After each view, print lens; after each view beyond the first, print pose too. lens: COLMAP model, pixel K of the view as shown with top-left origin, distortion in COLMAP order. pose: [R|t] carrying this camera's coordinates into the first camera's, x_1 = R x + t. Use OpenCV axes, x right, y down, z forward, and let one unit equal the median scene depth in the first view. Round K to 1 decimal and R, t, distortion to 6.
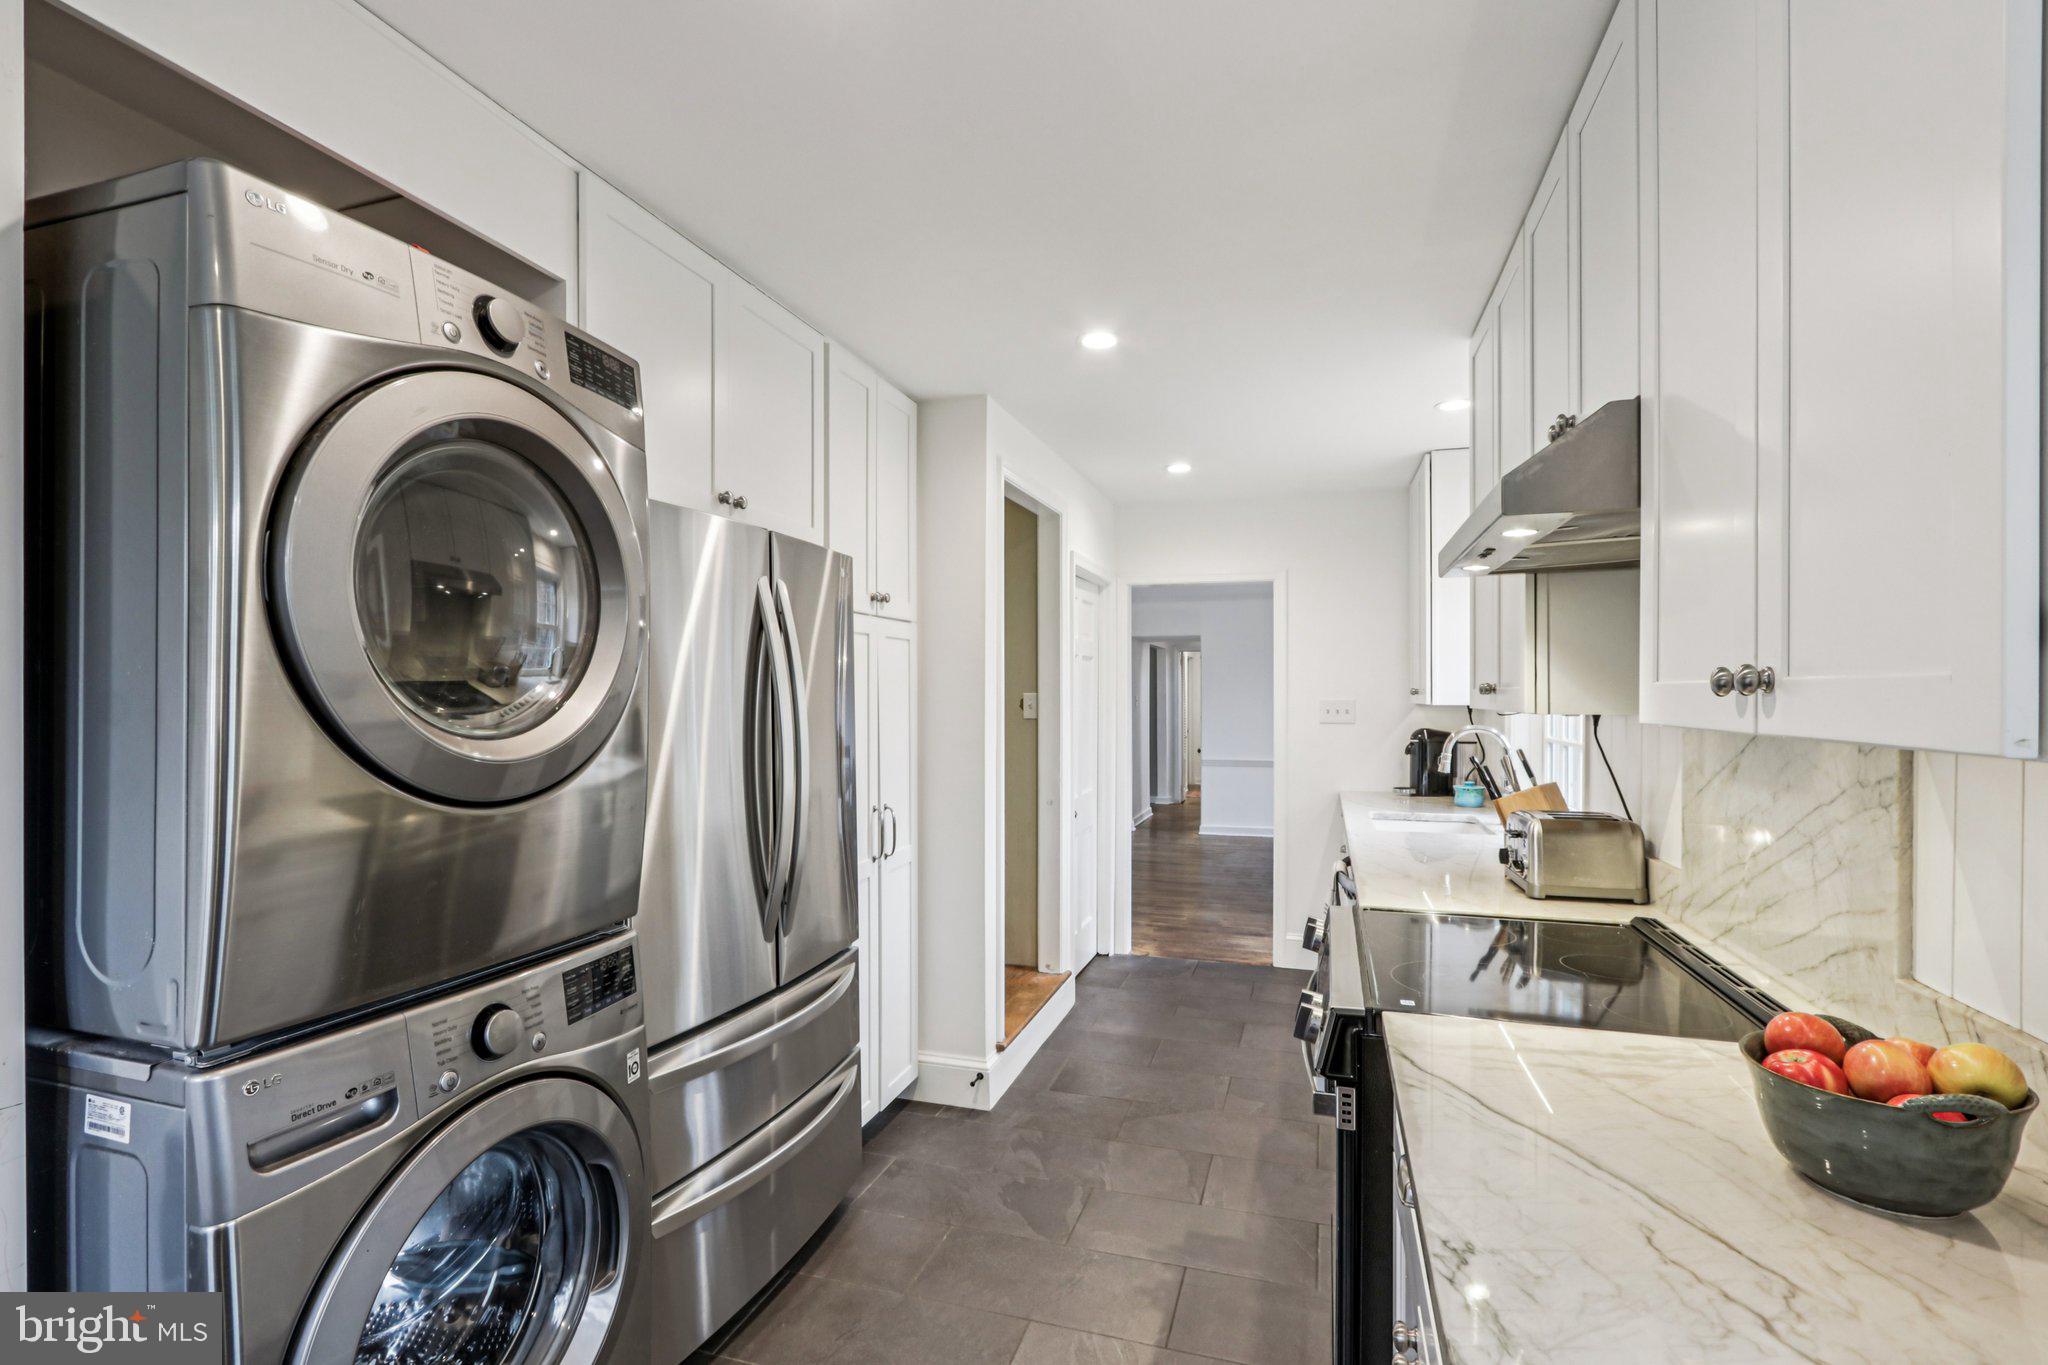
lens RADIAL K [[947.8, 0, 1025.5], [0, 947.8, 691.6], [0, 0, 1]] dist [-0.021460, 0.014258]
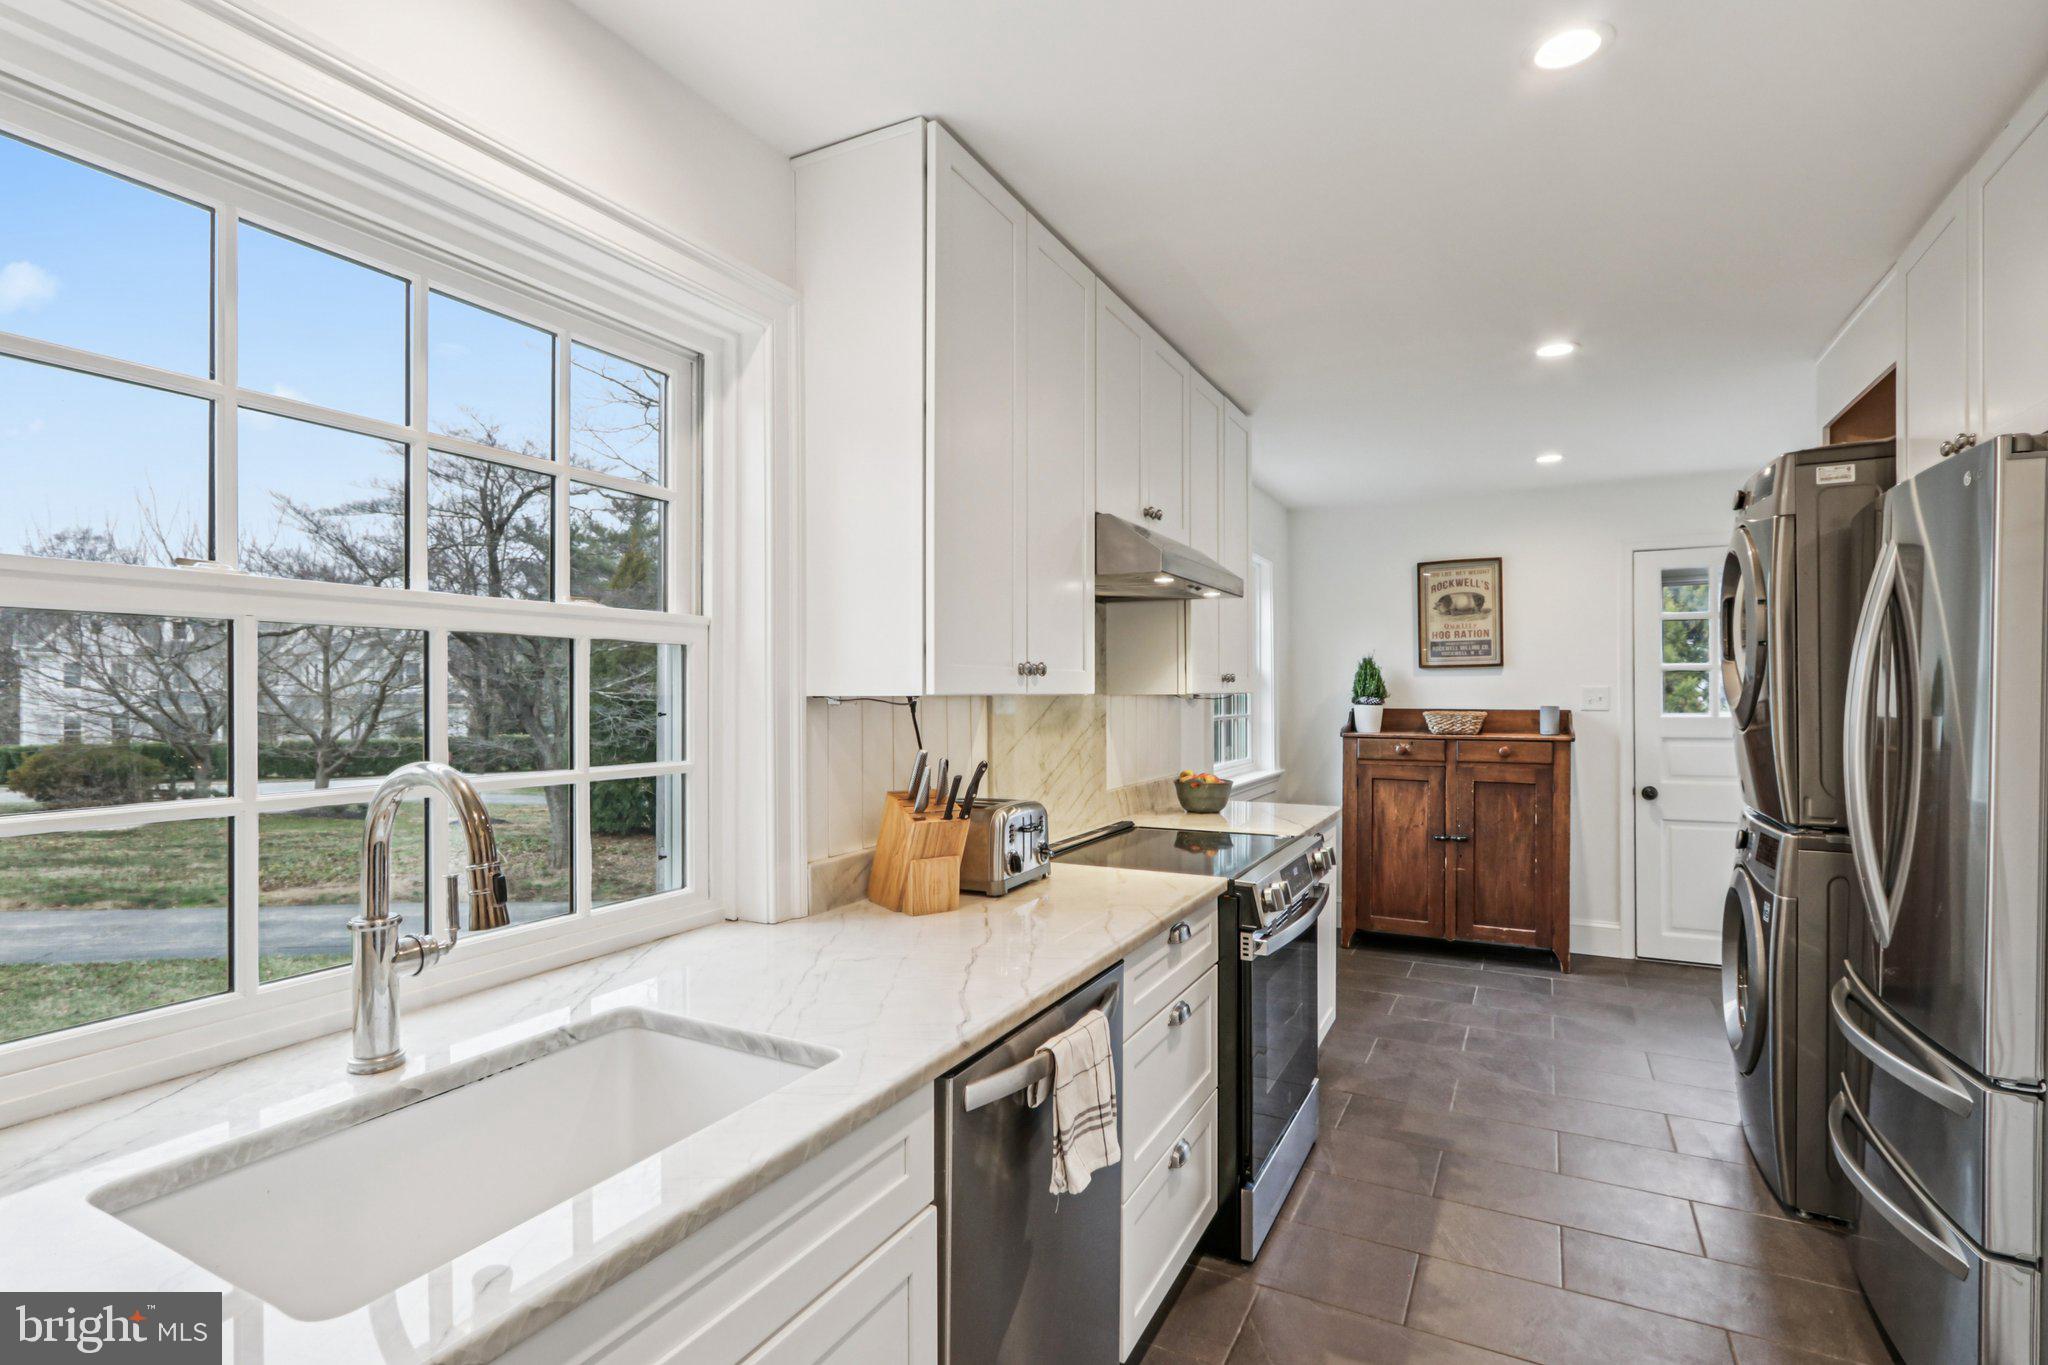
lens RADIAL K [[947.8, 0, 1025.5], [0, 947.8, 691.6], [0, 0, 1]] dist [-0.021460, 0.014258]
pose [[-0.981664, 0.001927, 0.190611, 0.291487], [0.001558, 0.999997, -0.002084, 0.015833], [-0.190614, -0.001748, -0.981664, 1.609051]]
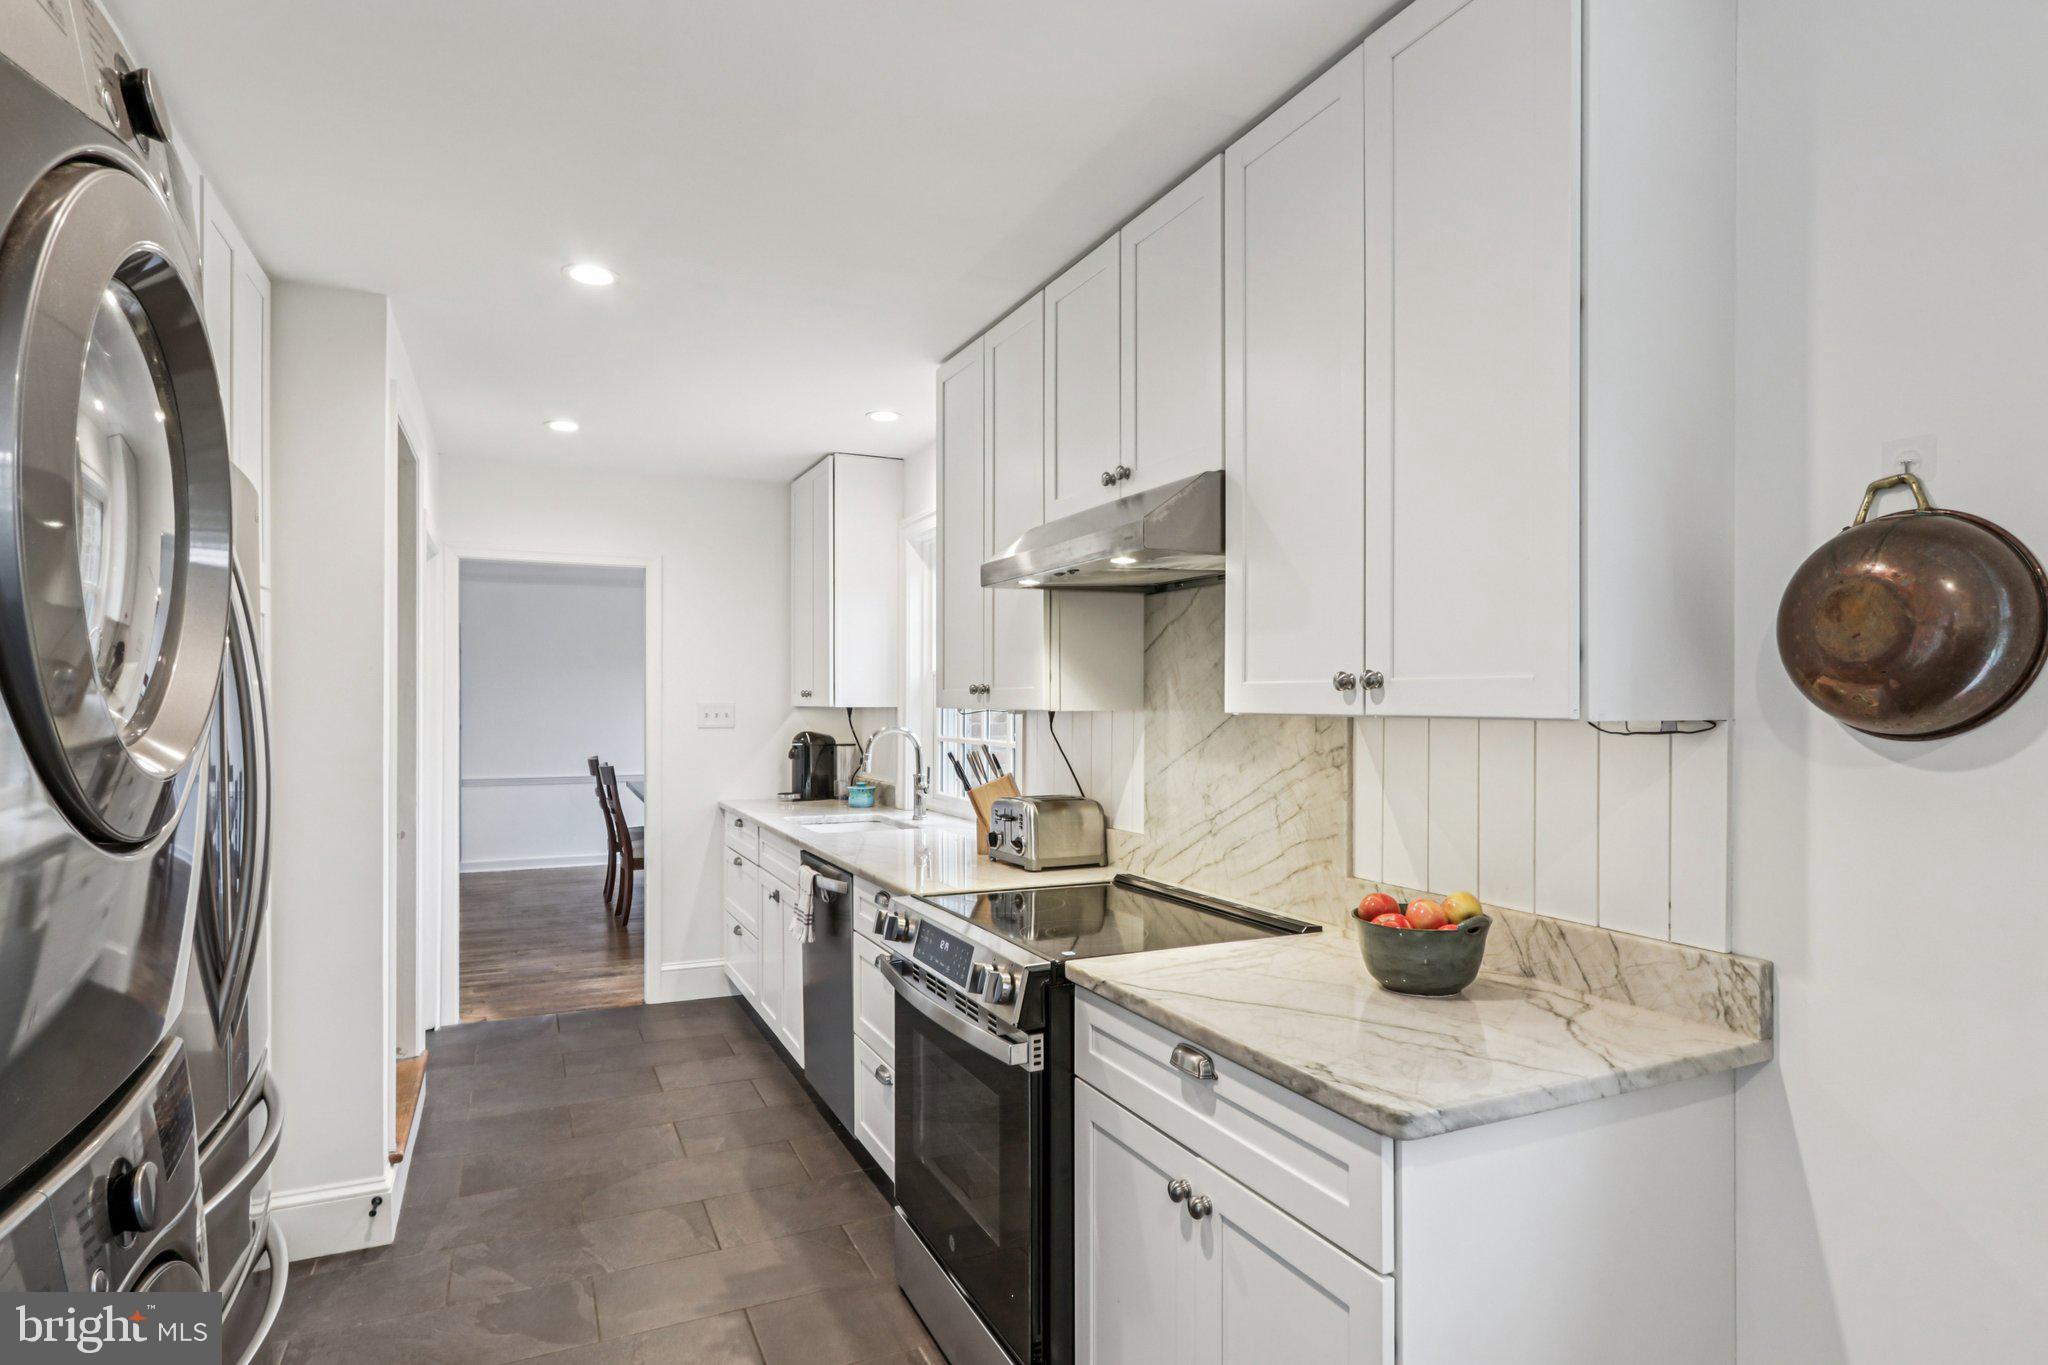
lens RADIAL K [[1092.1, 0, 1018.8], [0, 1092.1, 696.0], [0, 0, 1]] dist [-0.003421, 0.001374]
pose [[0.739432, 0.005492, 0.673209, -0.297200], [-0.004503, 0.999985, -0.003212, 0.007762], [-0.673216, -0.000657, 0.739446, 0.019853]]
